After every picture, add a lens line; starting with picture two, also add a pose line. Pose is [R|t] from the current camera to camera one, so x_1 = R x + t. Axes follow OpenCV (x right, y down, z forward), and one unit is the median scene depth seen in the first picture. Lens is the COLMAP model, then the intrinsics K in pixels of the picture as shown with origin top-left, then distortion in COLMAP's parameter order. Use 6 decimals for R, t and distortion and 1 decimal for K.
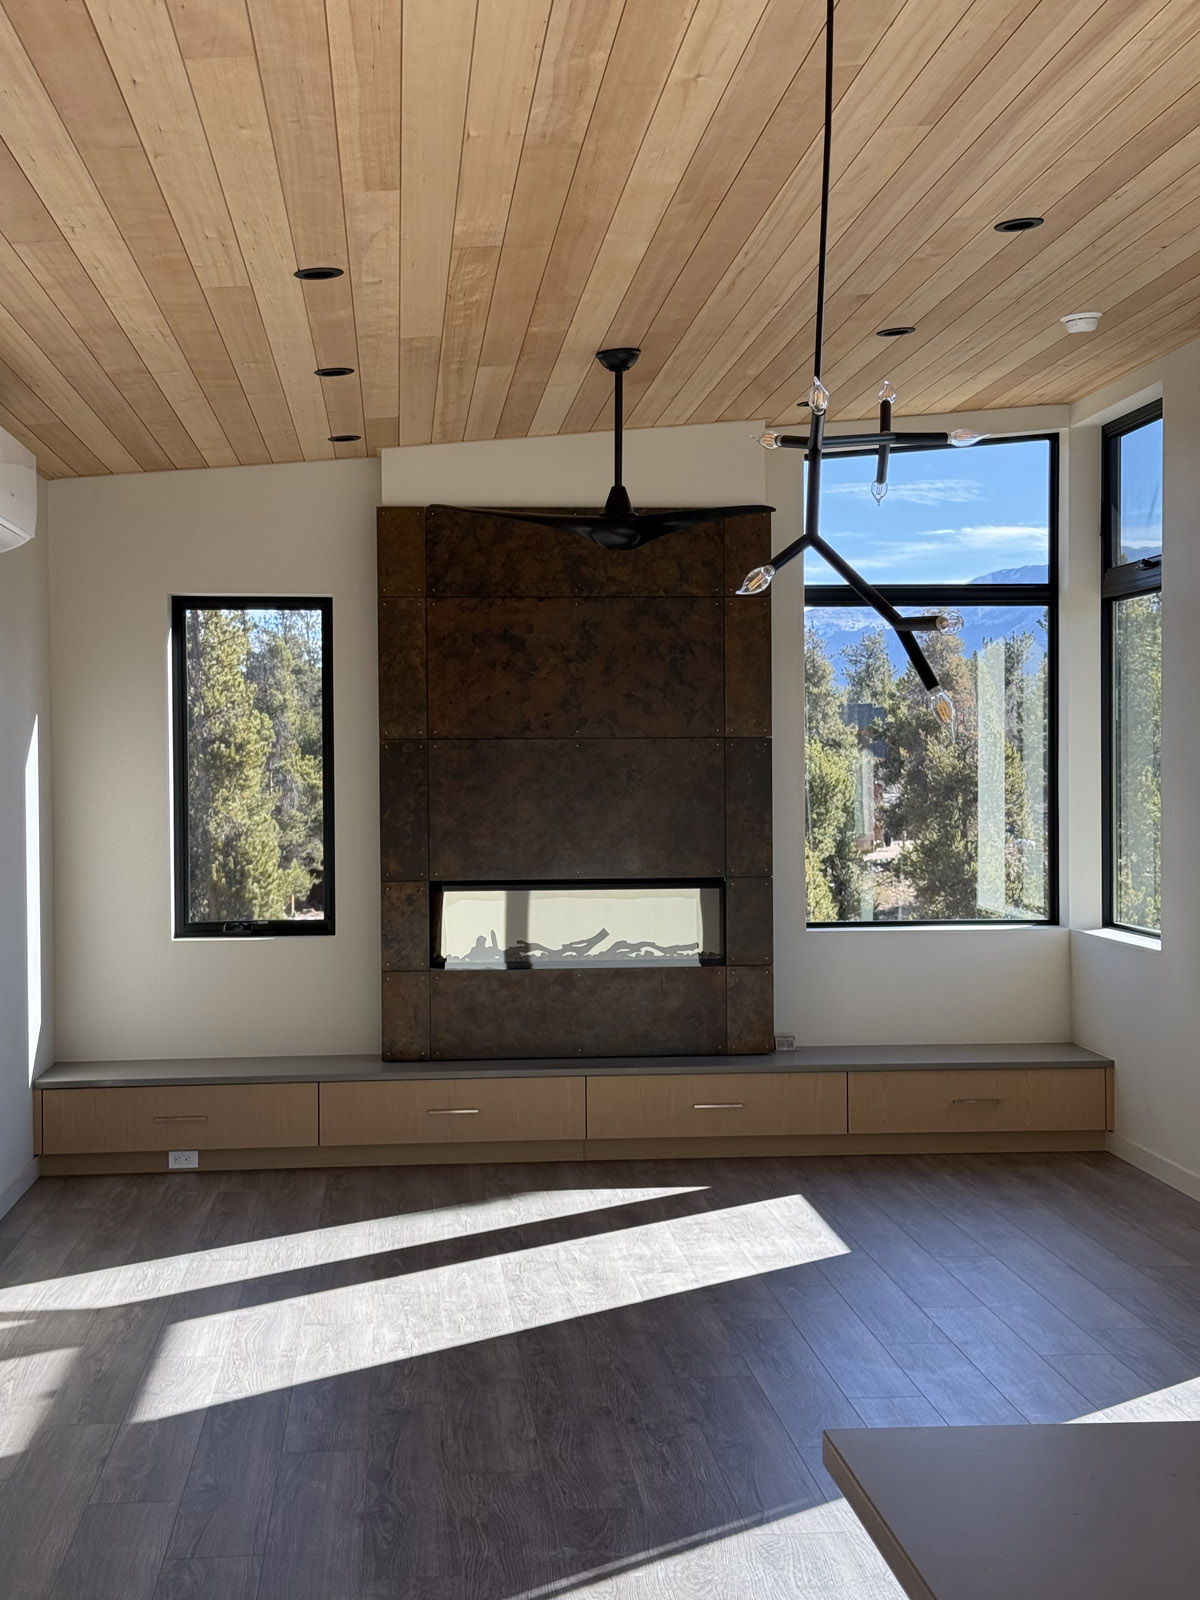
lens RADIAL K [[2229.0, 0, 614.8], [0, 2229.0, 832.4], [0, 0, 1]] dist [0.107575, 0.000000]
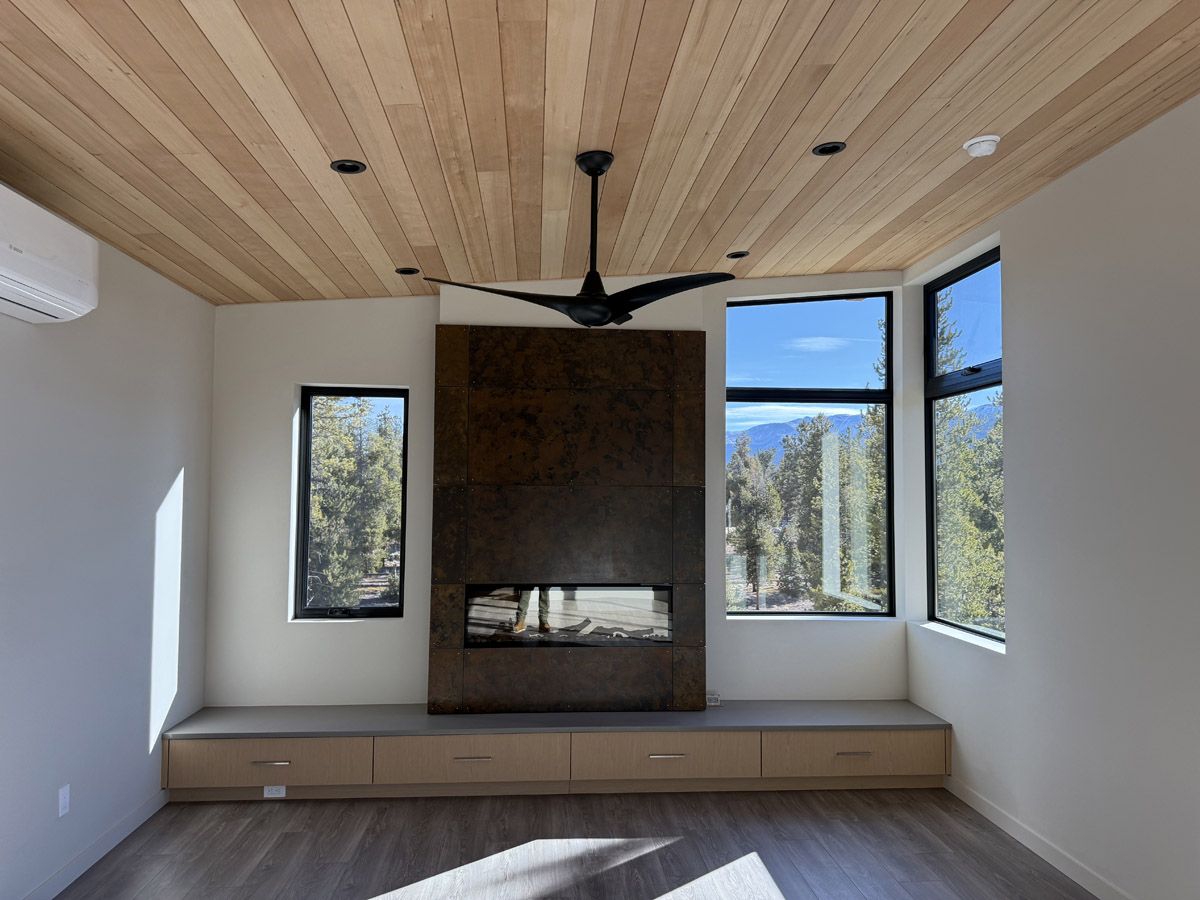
lens RADIAL K [[838.9, 0, 603.0], [0, 838.9, 446.9], [0, 0, 1]] dist [0.038040, -0.043300]
pose [[0.999772, 0.014892, -0.015294, 0.011740], [-0.016164, 0.996104, -0.086695, -0.020320], [0.013944, 0.086922, 0.996118, 0.456874]]
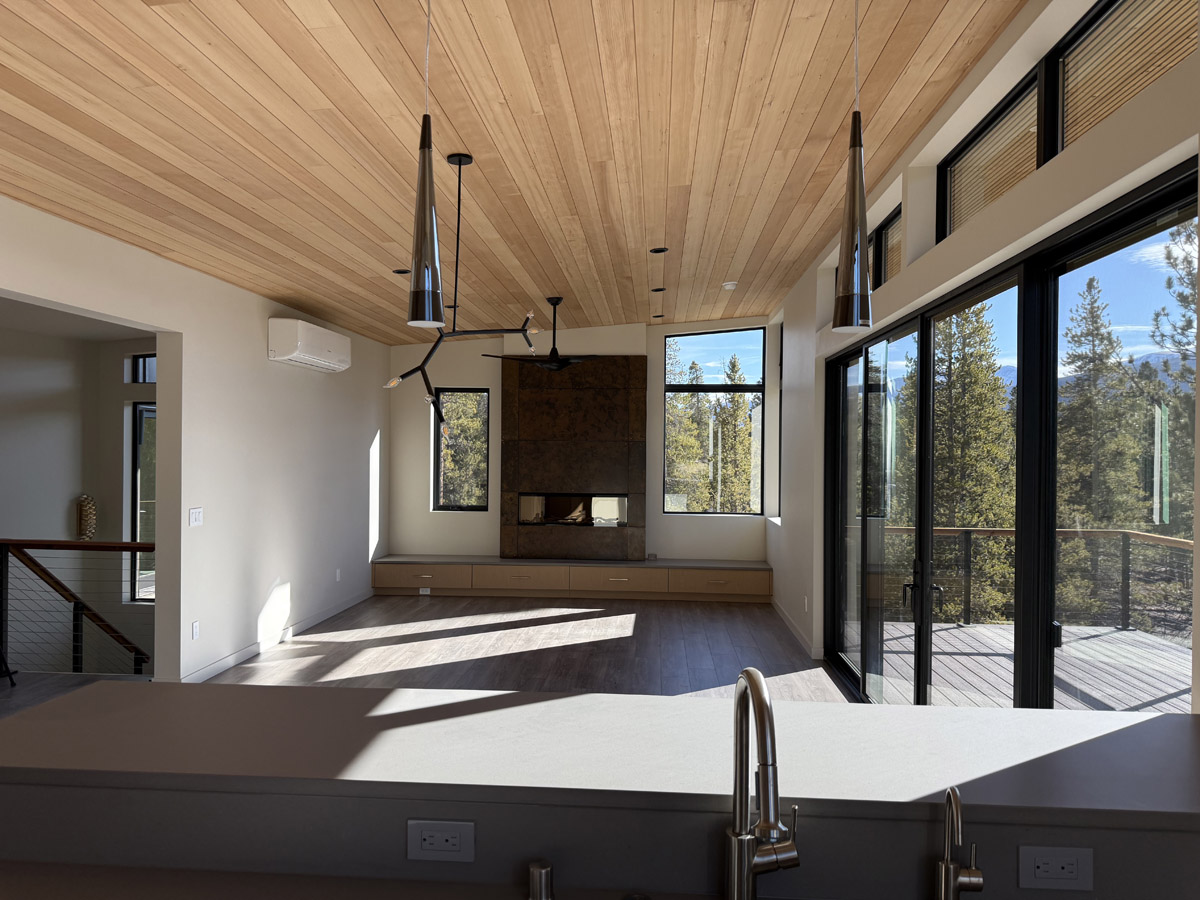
lens RADIAL K [[838.9, 0, 605.4], [0, 838.9, 458.9], [0, 0, 1]] dist [0.038040, -0.043300]
pose [[0.986870, 0.017792, -0.160535, 0.184333], [-0.020965, 0.999616, -0.018094, -0.002729], [0.160151, 0.021222, 0.986864, 0.008535]]
